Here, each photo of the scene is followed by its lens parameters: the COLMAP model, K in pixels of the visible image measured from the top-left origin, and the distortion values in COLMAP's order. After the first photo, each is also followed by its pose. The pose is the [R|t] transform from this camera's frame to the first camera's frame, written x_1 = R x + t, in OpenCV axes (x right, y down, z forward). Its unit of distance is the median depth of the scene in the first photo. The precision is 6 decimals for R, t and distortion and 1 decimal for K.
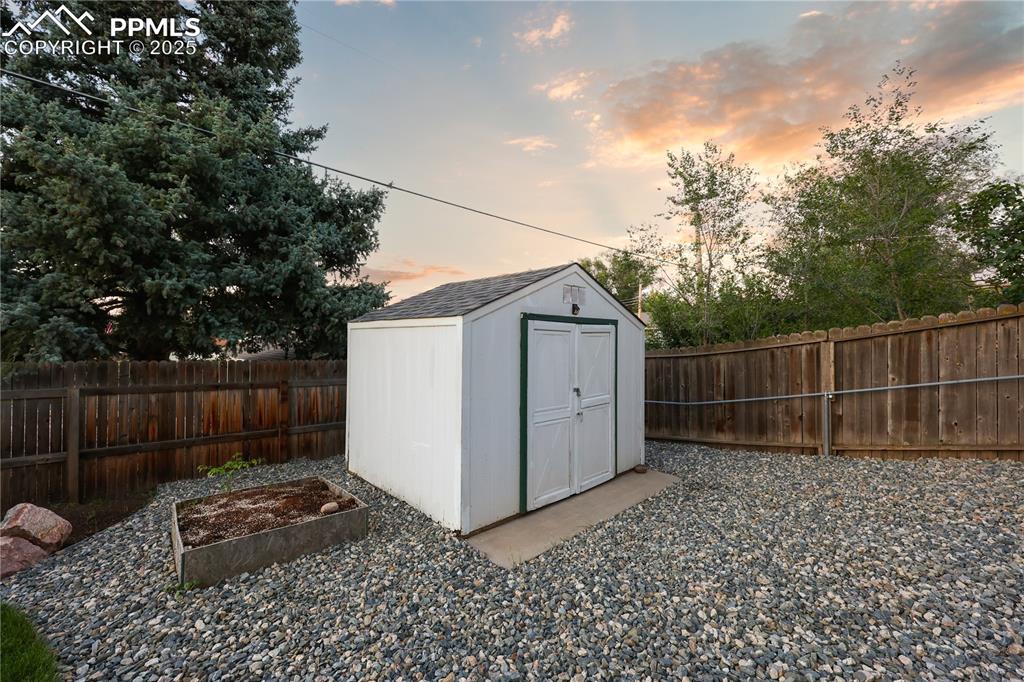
lens RADIAL K [[408.1, 0, 511.1], [0, 408.1, 338.2], [0, 0, 1]] dist [-0.001165, -0.000240]
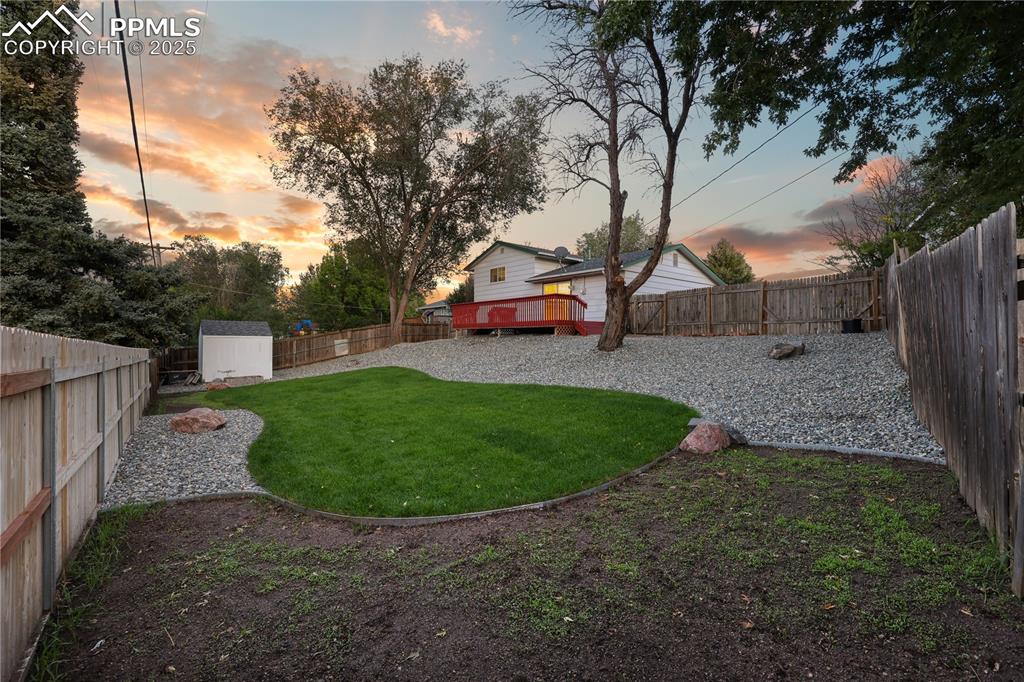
lens RADIAL K [[435.2, 0, 512.0], [0, 435.2, 341.0], [0, 0, 1]] dist [-0.000047, -0.000002]
pose [[0.063170, -0.005675, 0.997987, -3.536619], [-0.010750, 0.999922, 0.006366, -0.035048], [-0.997945, -0.011131, 0.063104, -1.505731]]
